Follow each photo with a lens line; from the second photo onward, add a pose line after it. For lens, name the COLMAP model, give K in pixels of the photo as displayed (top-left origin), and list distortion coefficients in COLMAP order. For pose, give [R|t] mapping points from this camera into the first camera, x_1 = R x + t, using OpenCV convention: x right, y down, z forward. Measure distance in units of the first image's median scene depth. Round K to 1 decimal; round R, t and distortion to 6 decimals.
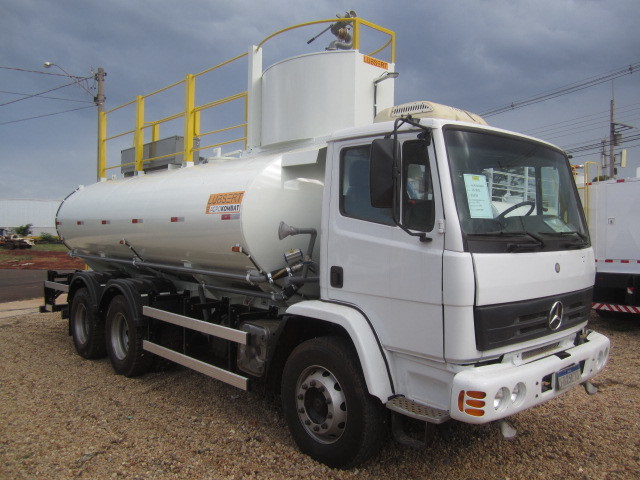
lens RADIAL K [[528.2, 0, 319.9], [0, 528.2, 238.5], [0, 0, 1]] dist [0.000189, -0.000356]
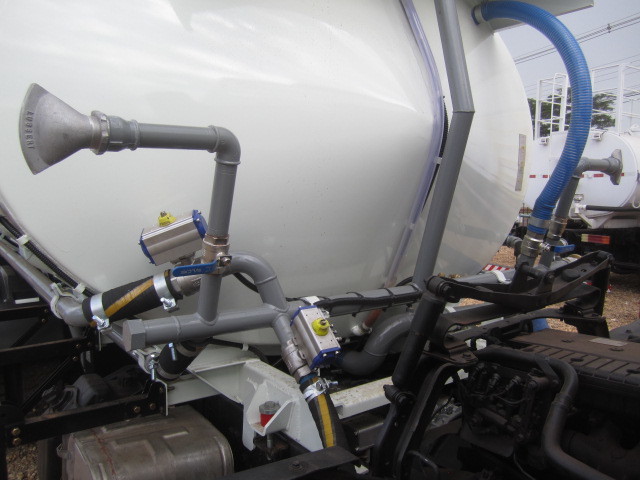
lens RADIAL K [[528.2, 0, 320.2], [0, 528.2, 239.8], [0, 0, 1]] dist [0.000189, -0.000356]
pose [[0.994134, -0.004864, -0.108050, 0.057351], [0.013484, 0.996768, 0.079200, 0.013160], [0.107315, -0.080192, 0.990986, 0.730606]]
